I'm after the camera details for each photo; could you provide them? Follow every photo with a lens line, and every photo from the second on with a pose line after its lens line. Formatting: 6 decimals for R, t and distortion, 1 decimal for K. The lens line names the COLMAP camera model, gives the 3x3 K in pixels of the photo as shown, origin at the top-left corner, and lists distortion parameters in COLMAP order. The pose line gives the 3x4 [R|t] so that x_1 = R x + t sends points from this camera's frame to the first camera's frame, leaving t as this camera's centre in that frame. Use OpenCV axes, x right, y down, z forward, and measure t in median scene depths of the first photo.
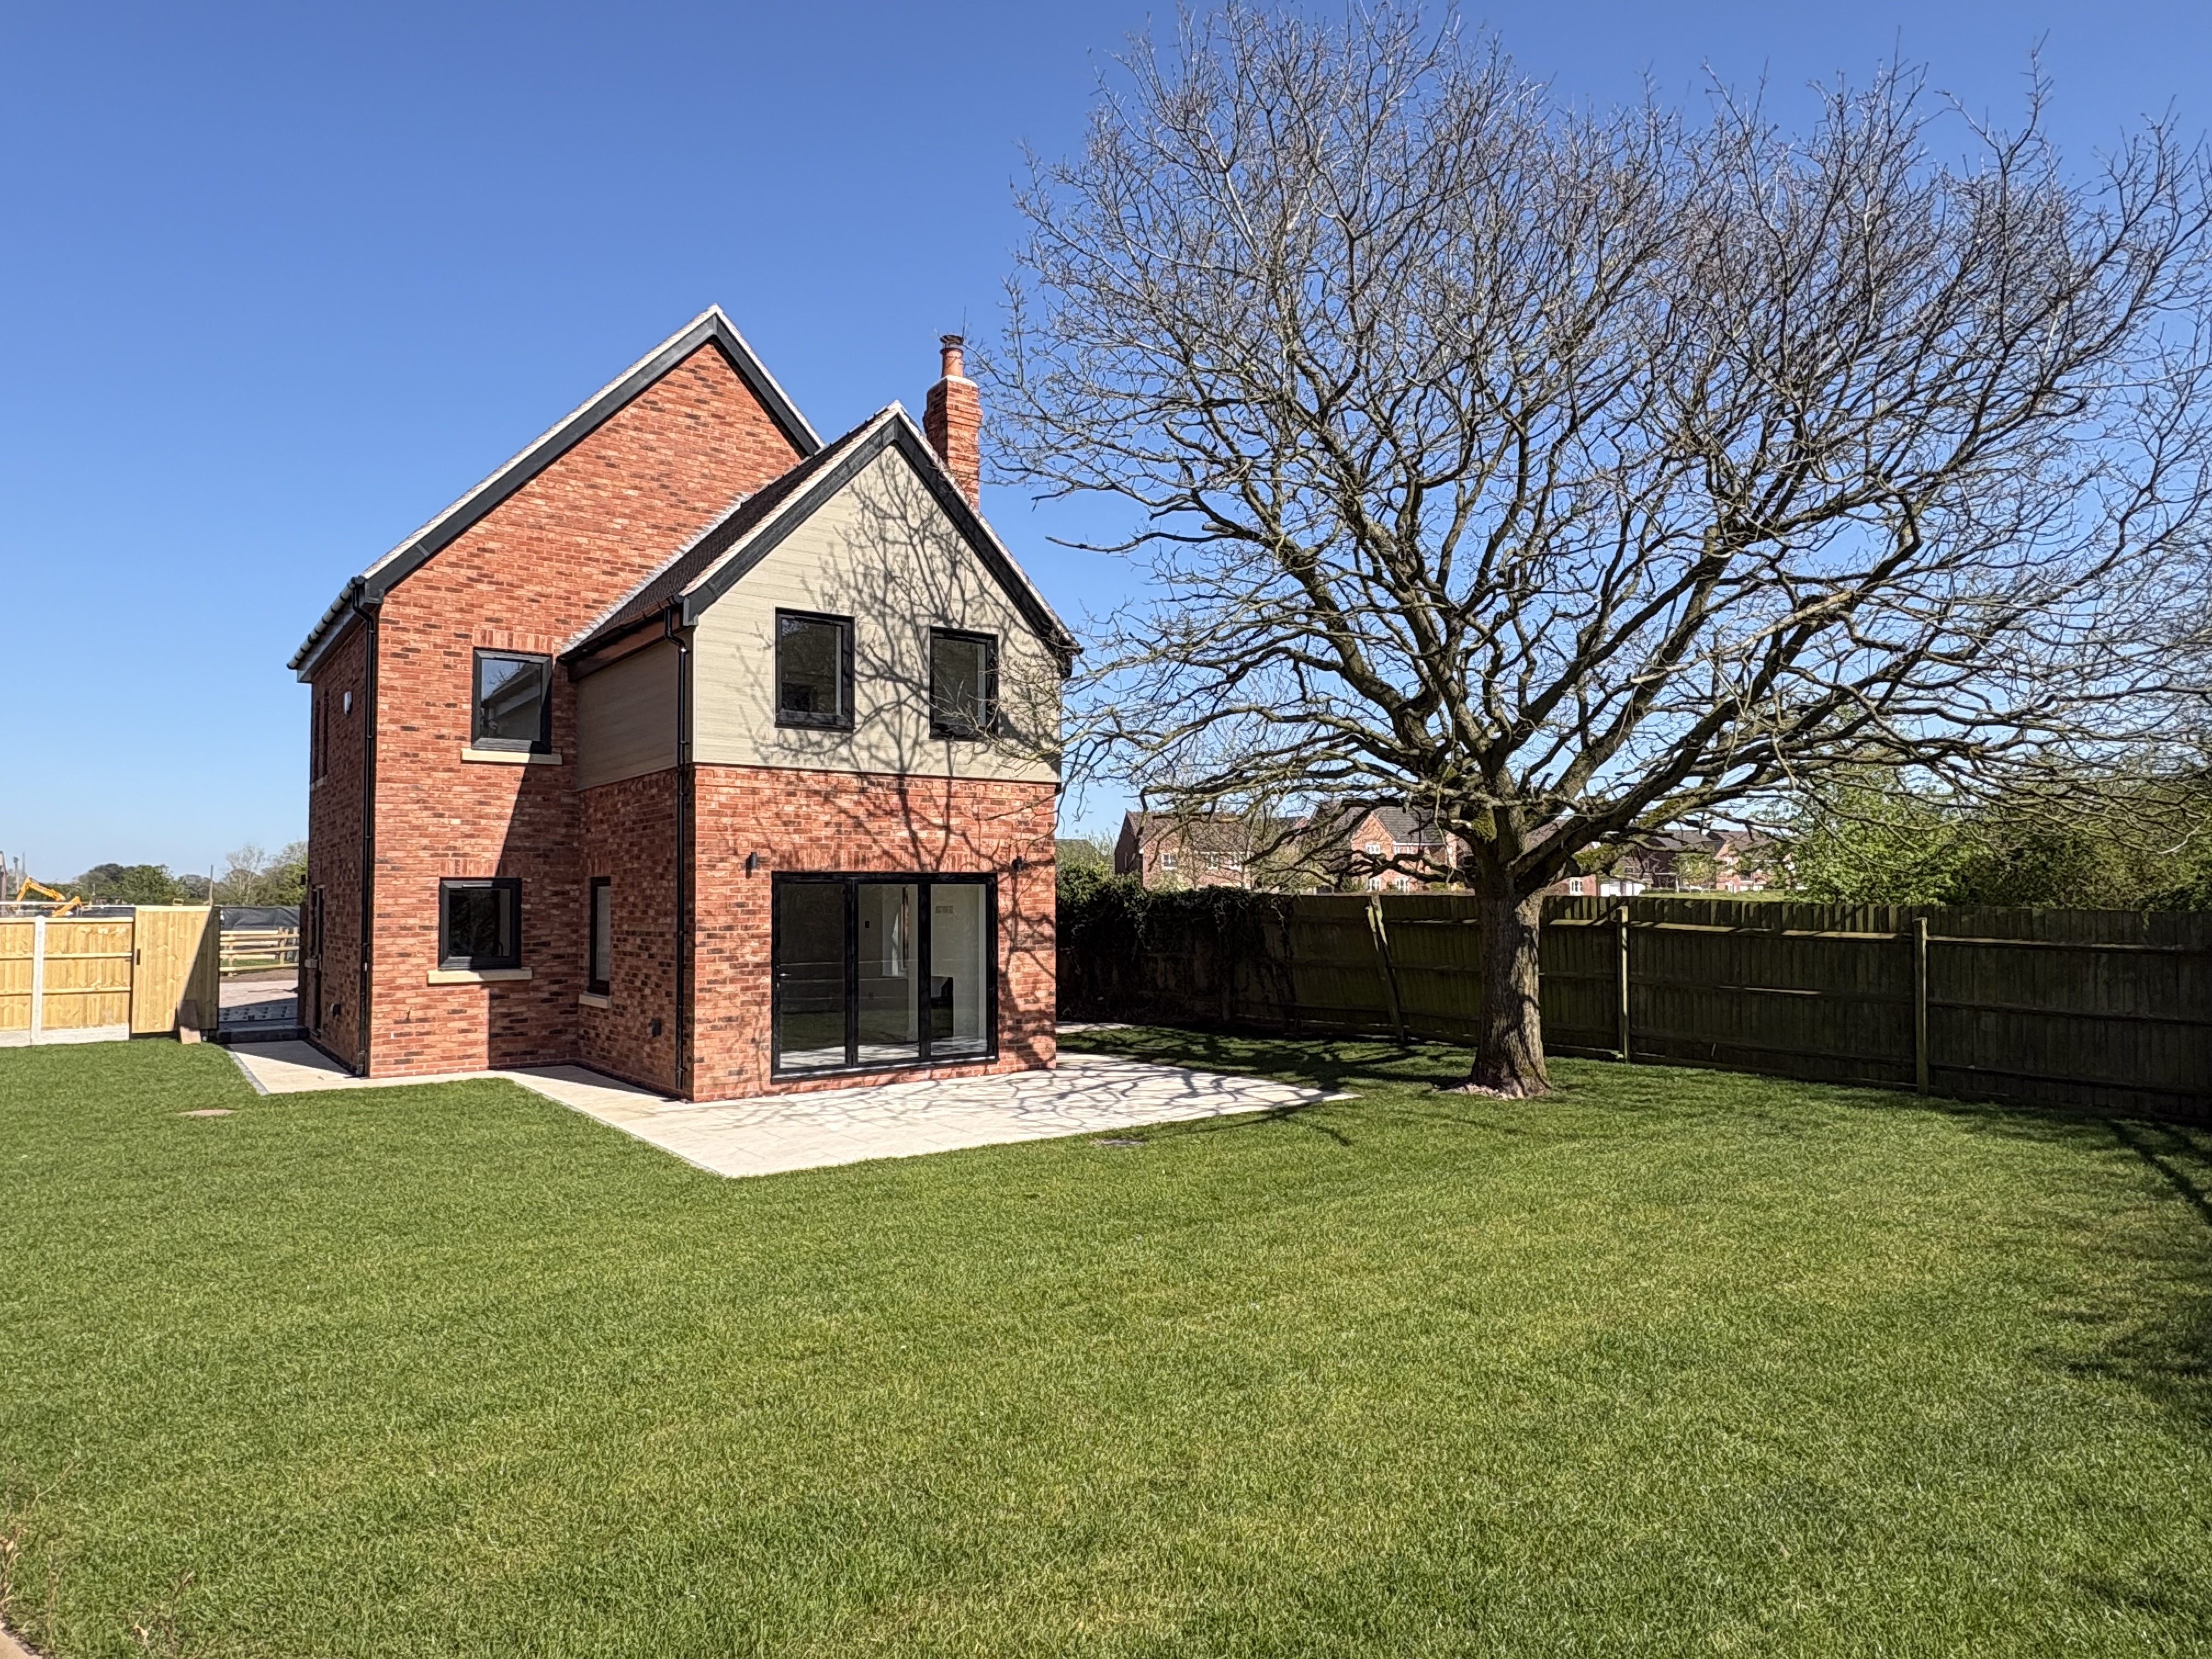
lens RADIAL K [[1341.5, 0, 1111.3], [0, 1341.5, 846.7], [0, 0, 1]] dist [-0.001568, 0.001698]
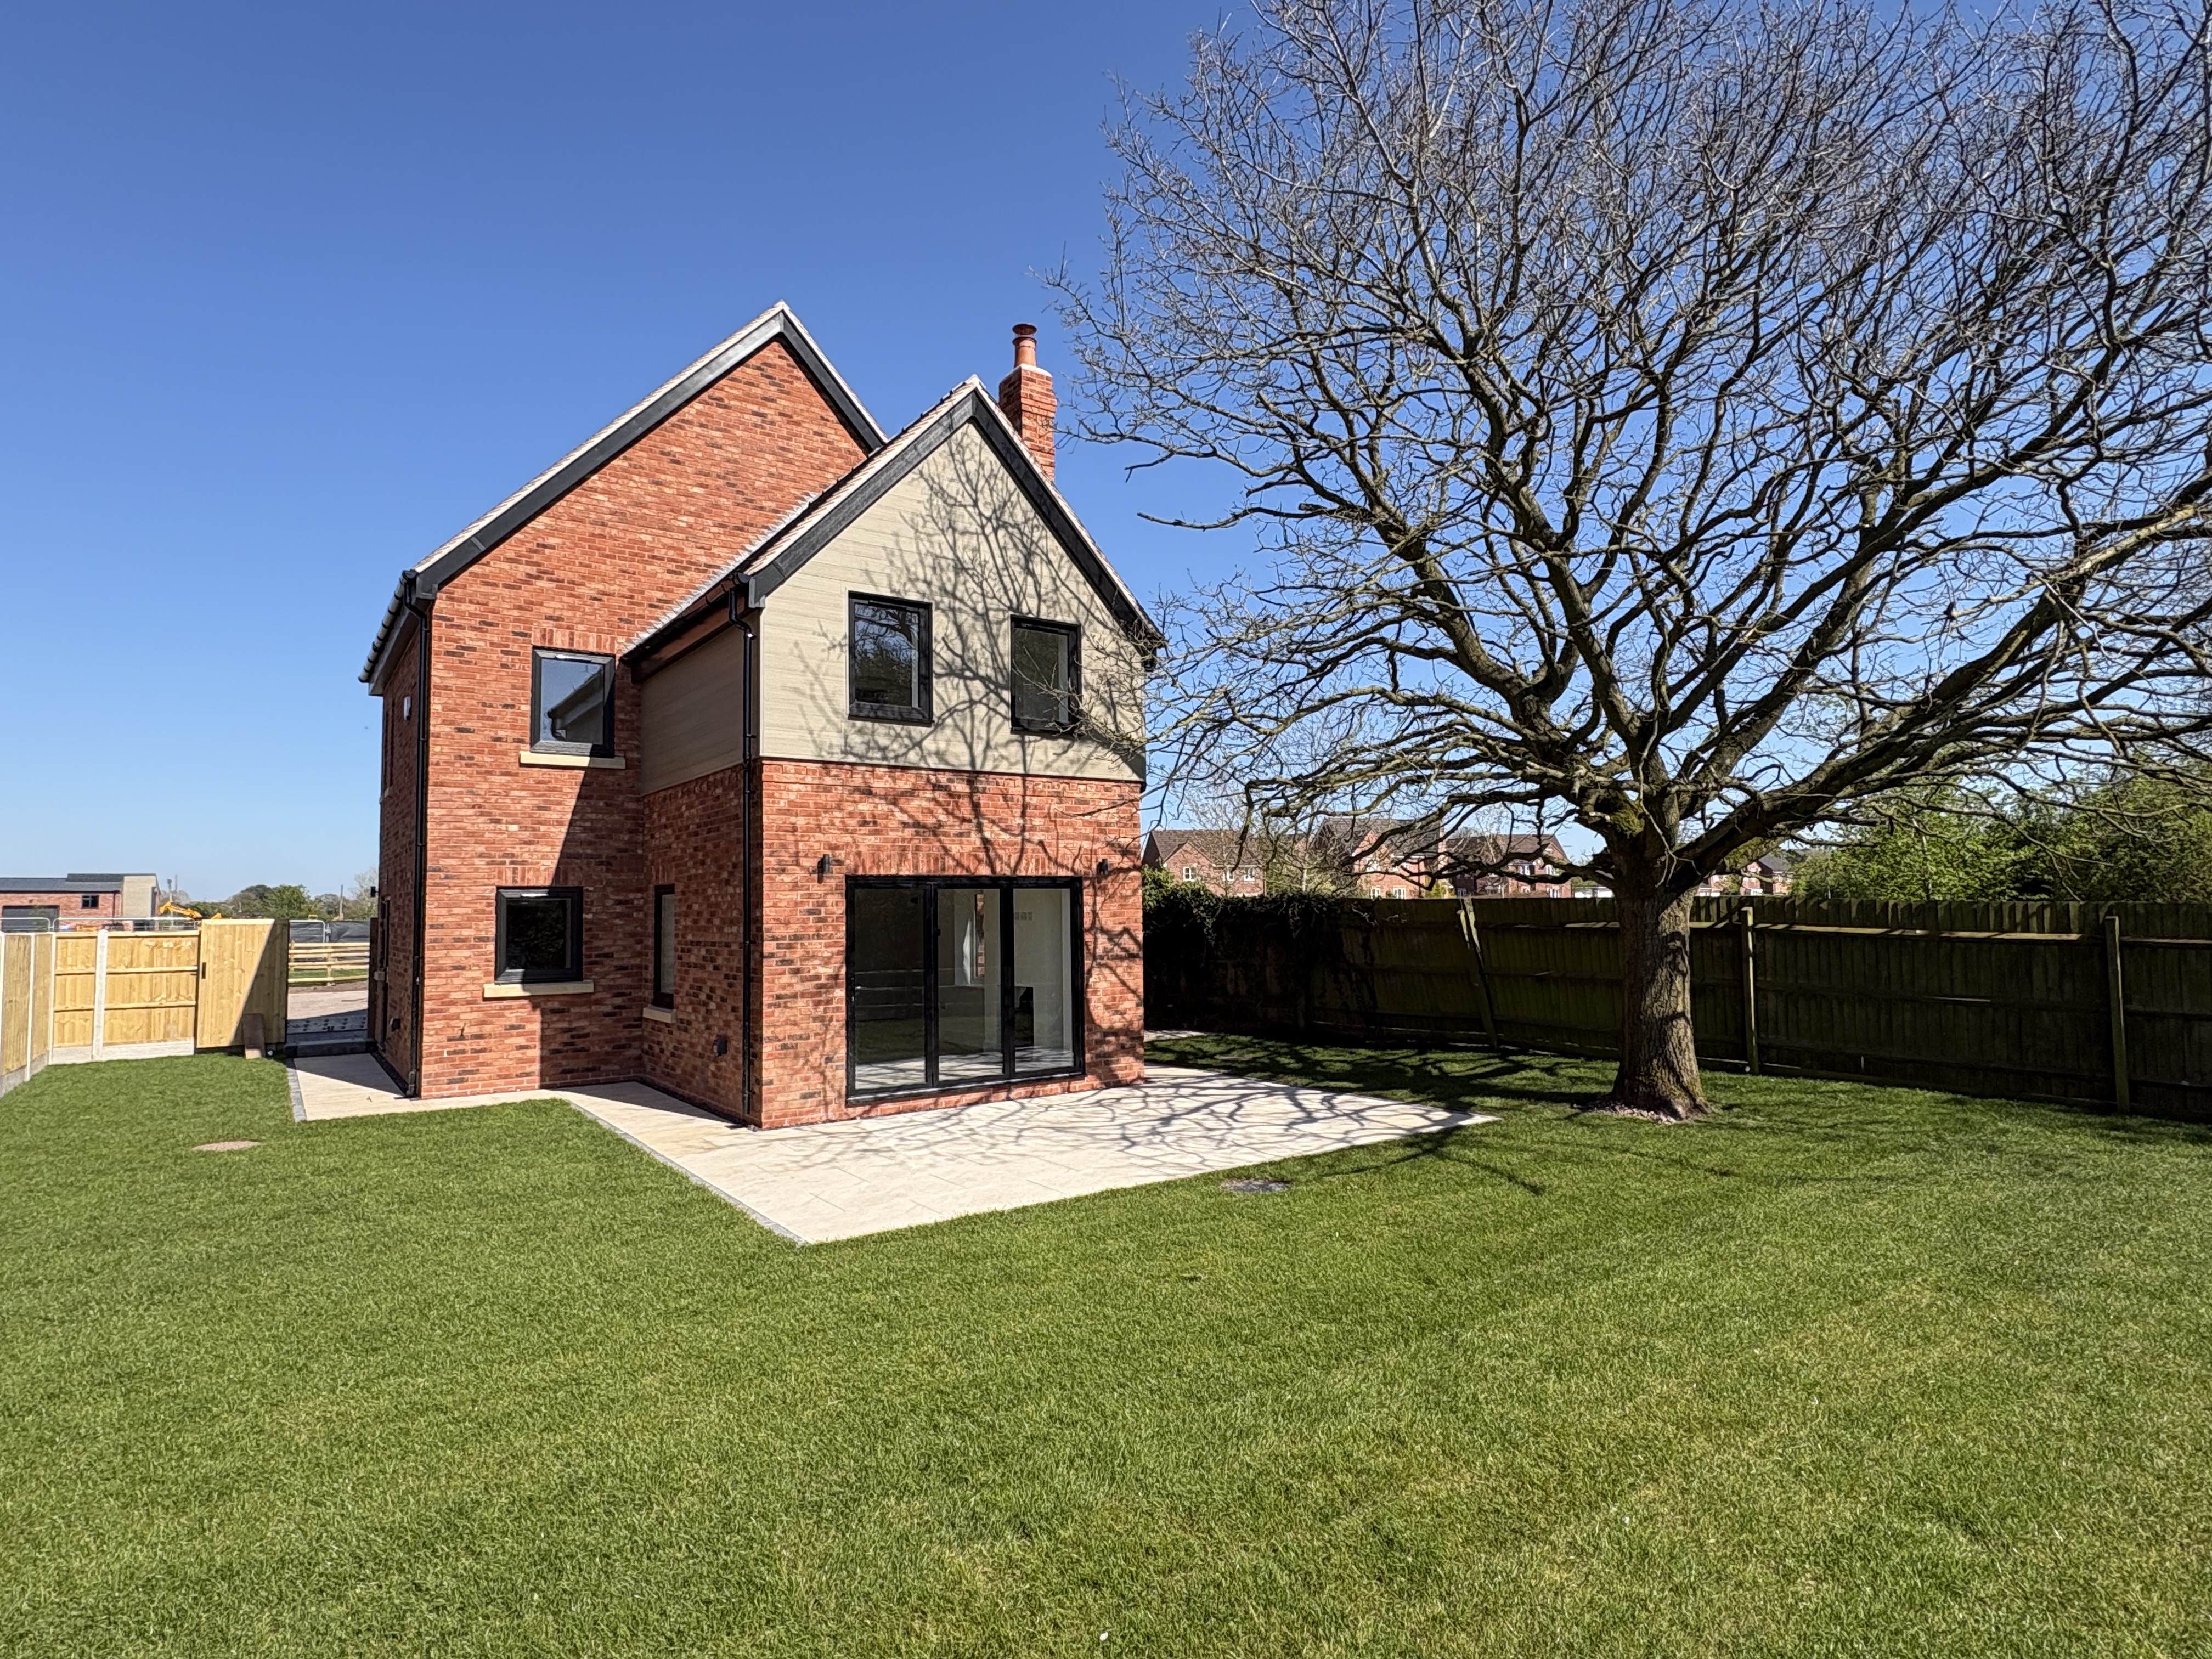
lens RADIAL K [[1172.1, 0, 1108.9], [0, 1172.1, 845.6], [0, 0, 1]] dist [0.000547, -0.000633]
pose [[0.999849, -0.008092, -0.015369, -0.053289], [0.007852, 0.999847, -0.015614, 0.010631], [0.015493, 0.015491, 0.999760, 0.176507]]
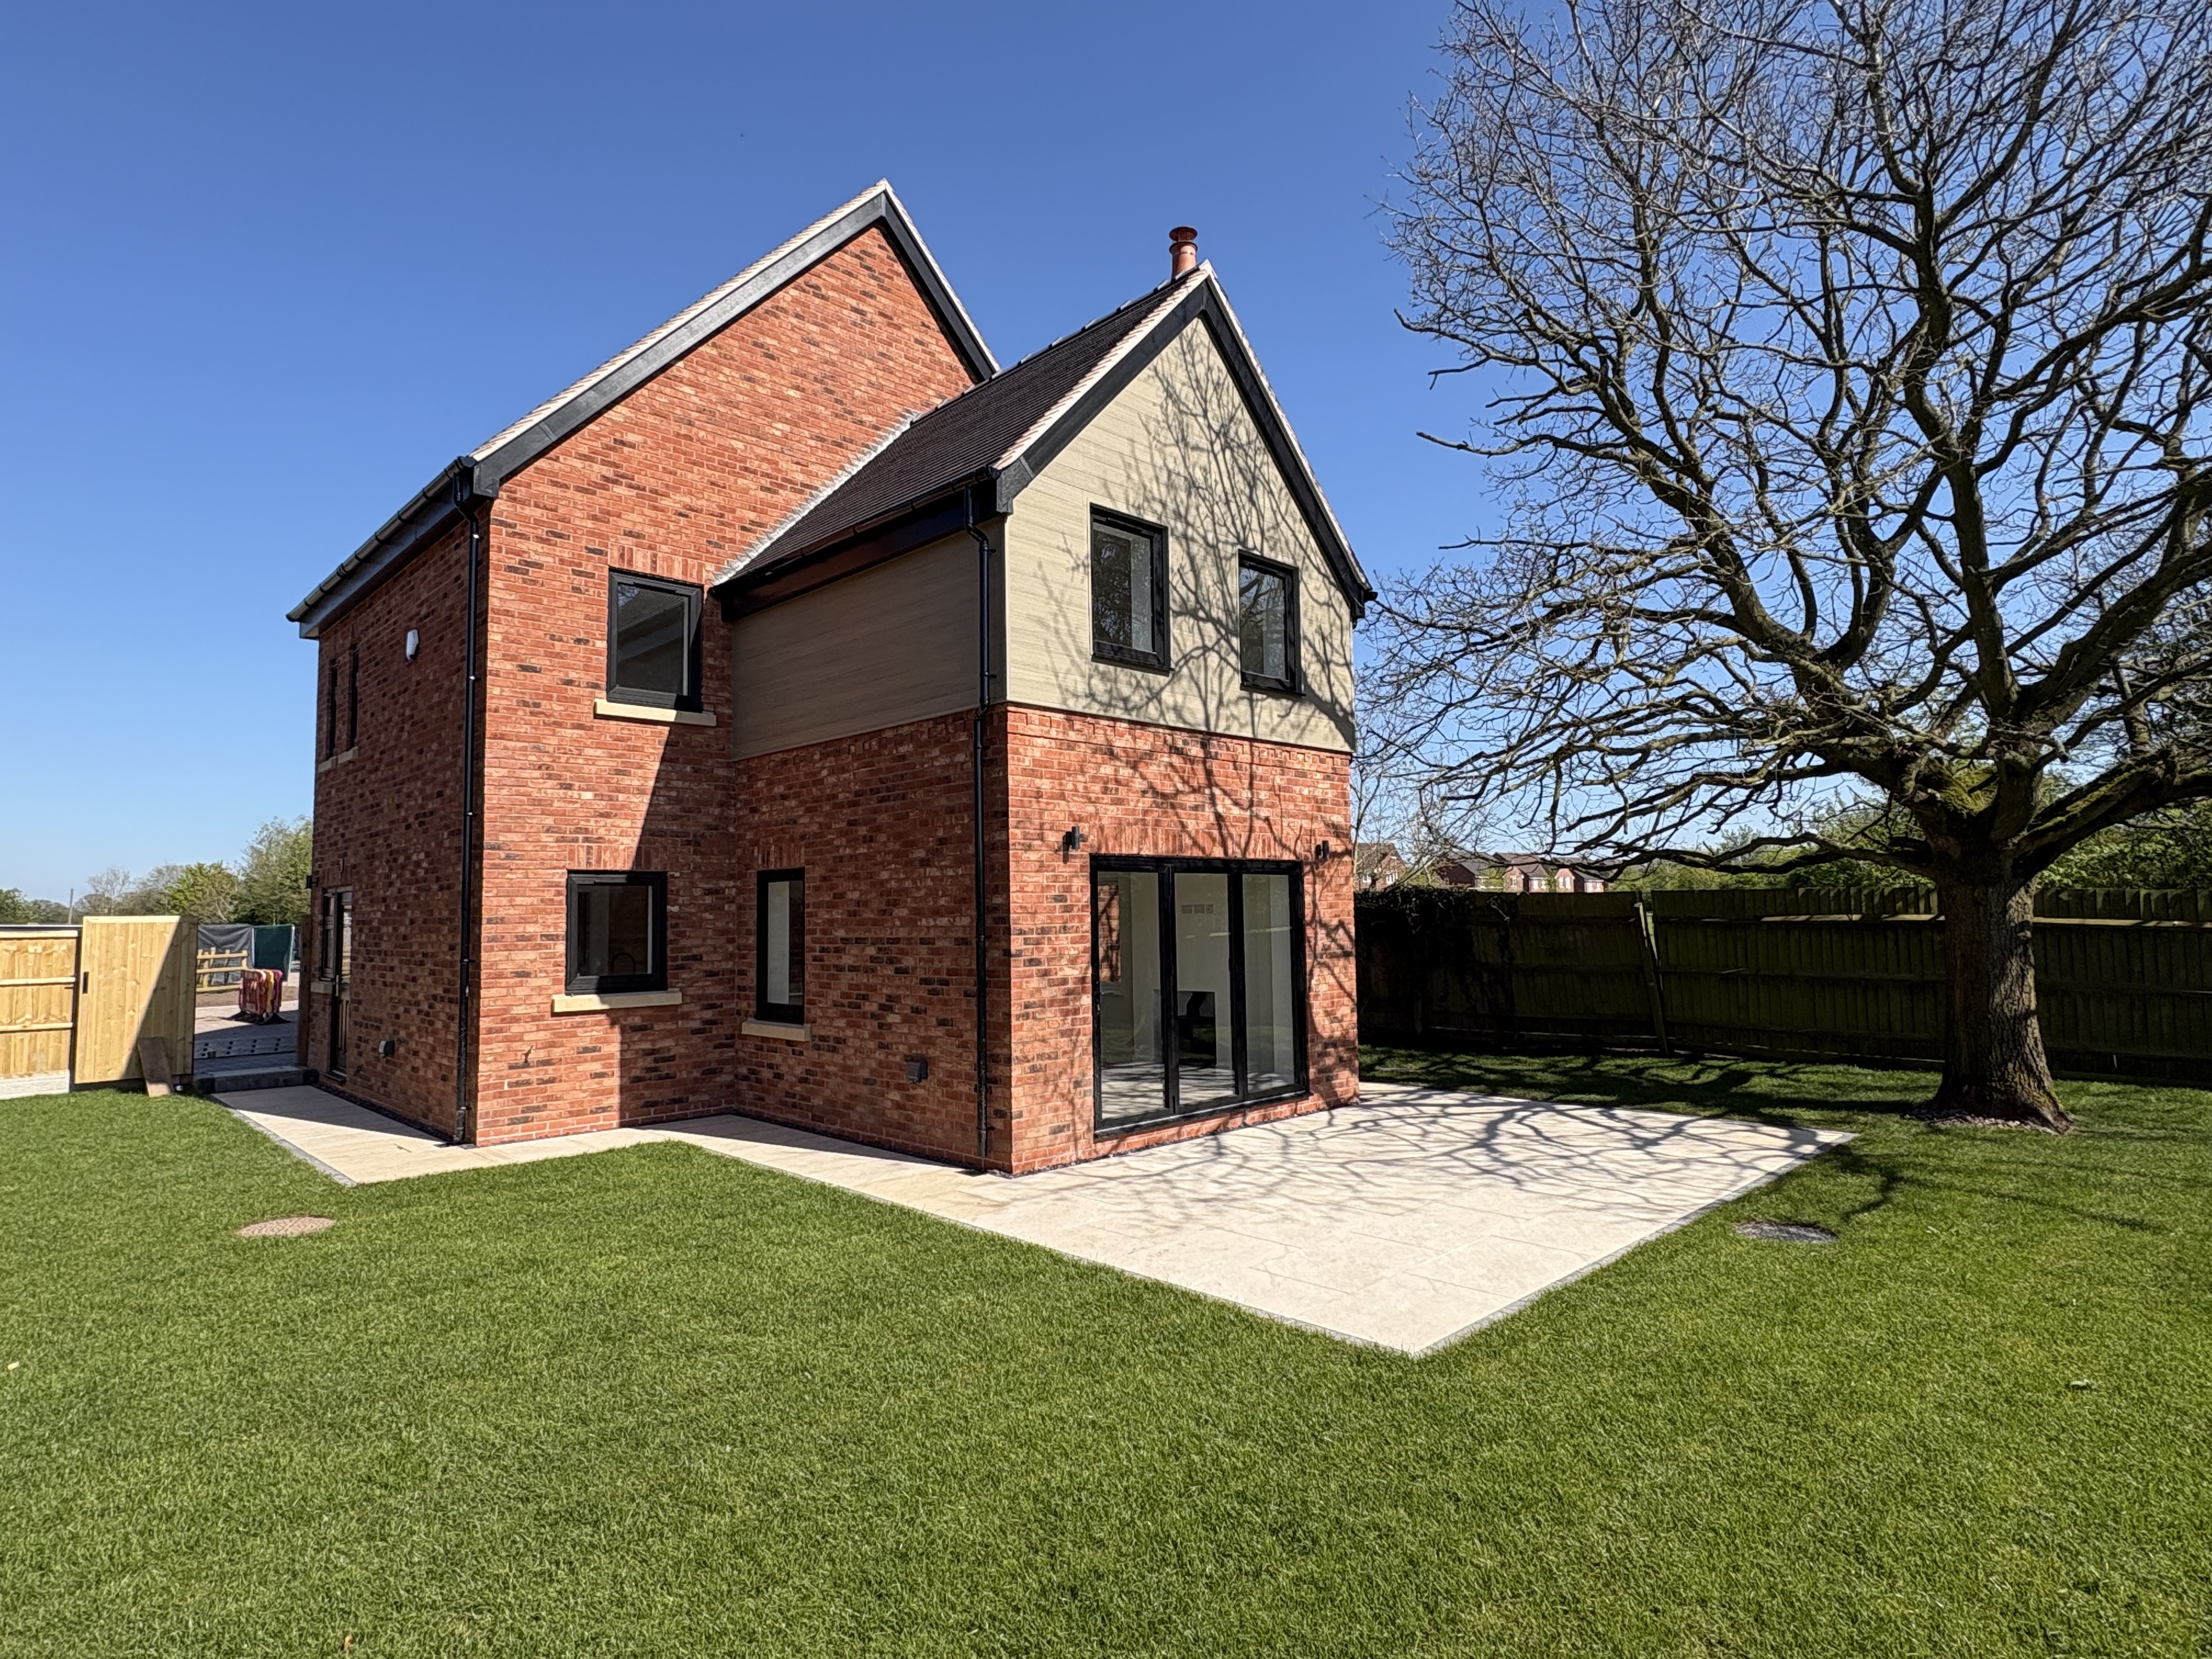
lens RADIAL K [[1172.1, 0, 1106.0], [0, 1172.1, 840.5], [0, 0, 1]] dist [0.000547, -0.000633]
pose [[0.990309, 0.000617, 0.138880, -0.301088], [0.002875, 0.999685, -0.024941, 0.024411], [-0.138852, 0.025099, 0.989995, 0.319445]]
